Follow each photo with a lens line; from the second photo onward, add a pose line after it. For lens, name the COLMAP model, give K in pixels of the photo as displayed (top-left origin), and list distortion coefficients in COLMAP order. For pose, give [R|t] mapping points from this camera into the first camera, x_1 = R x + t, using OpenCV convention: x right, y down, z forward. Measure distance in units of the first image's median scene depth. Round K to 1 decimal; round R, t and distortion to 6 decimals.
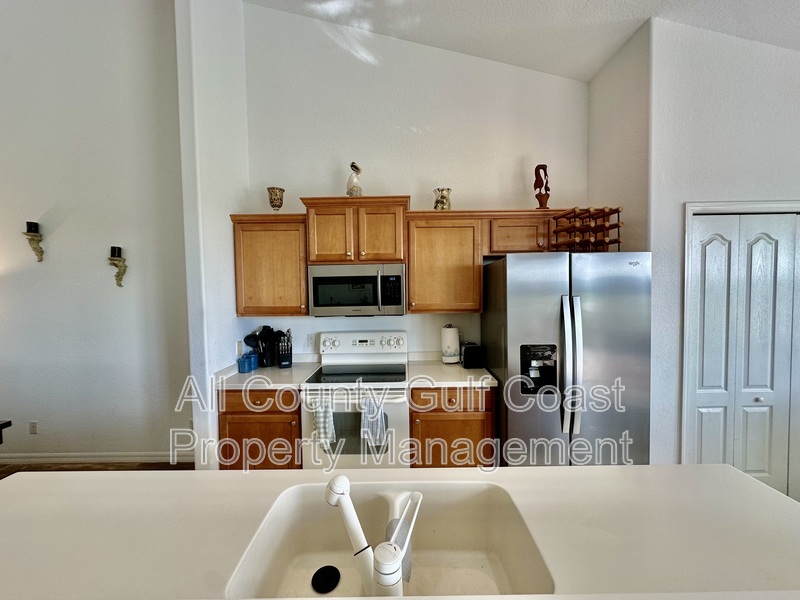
lens RADIAL K [[318.3, 0, 401.5], [0, 318.3, 299.2], [0, 0, 1]] dist [-0.004184, -0.000123]
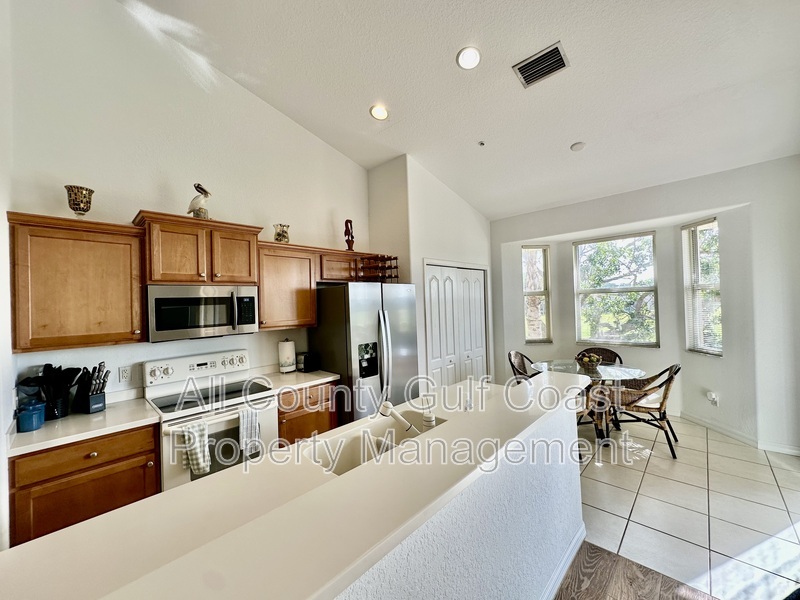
lens RADIAL K [[318.3, 0, 400.0], [0, 318.3, 299.8], [0, 0, 1]] dist [-0.004184, -0.000123]
pose [[0.683903, -0.002687, 0.729568, -0.453401], [0.052511, 0.997581, -0.045550, 0.012661], [-0.727681, 0.069463, 0.682389, -0.119560]]
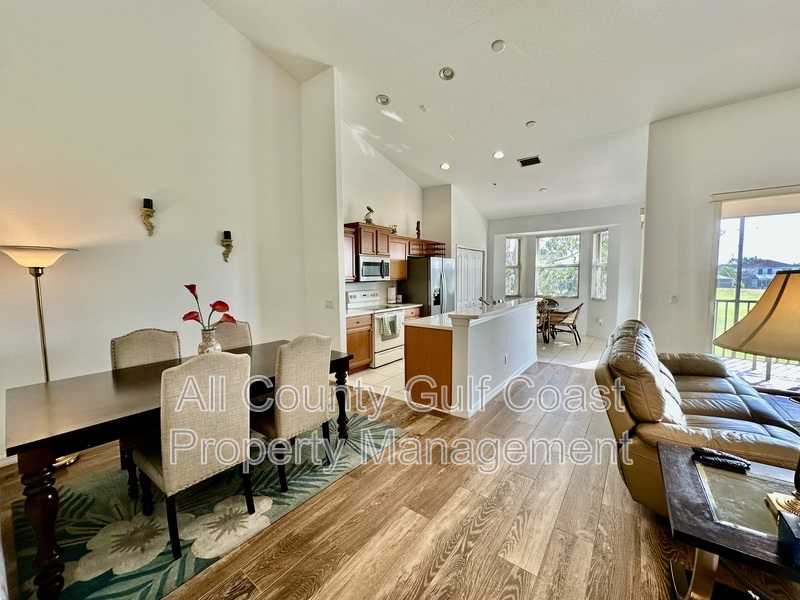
lens RADIAL K [[318.3, 0, 400.8], [0, 318.3, 301.7], [0, 0, 1]] dist [-0.004184, -0.000123]
pose [[0.594242, -0.054348, 0.802448, -1.732455], [0.033675, 0.998521, 0.042690, 0.104168], [-0.803581, 0.001654, 0.595193, -0.395207]]
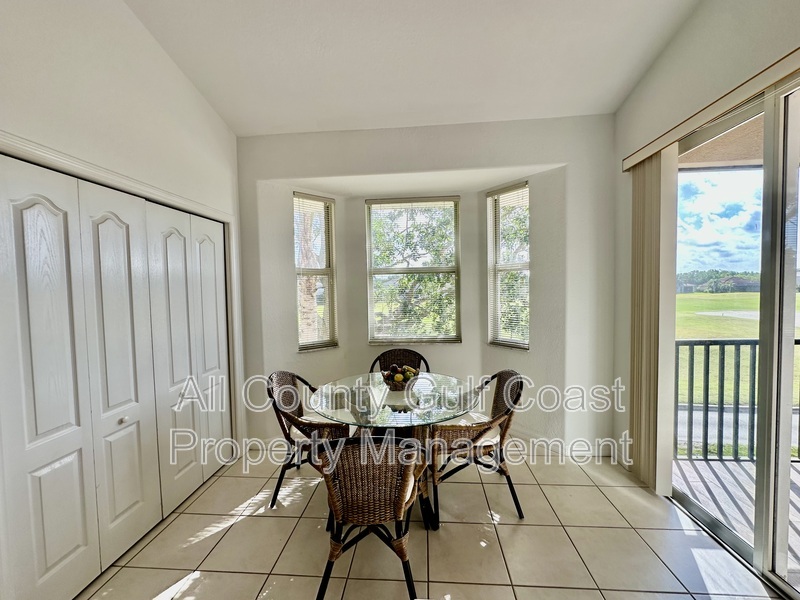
lens RADIAL K [[318.3, 0, 398.5], [0, 318.3, 299.5], [0, 0, 1]] dist [-0.004184, -0.000123]
pose [[0.067363, -0.026544, 0.997375, 0.337143], [0.059914, 0.997950, 0.022513, 0.031580], [-0.995928, 0.058240, 0.068815, 0.204775]]
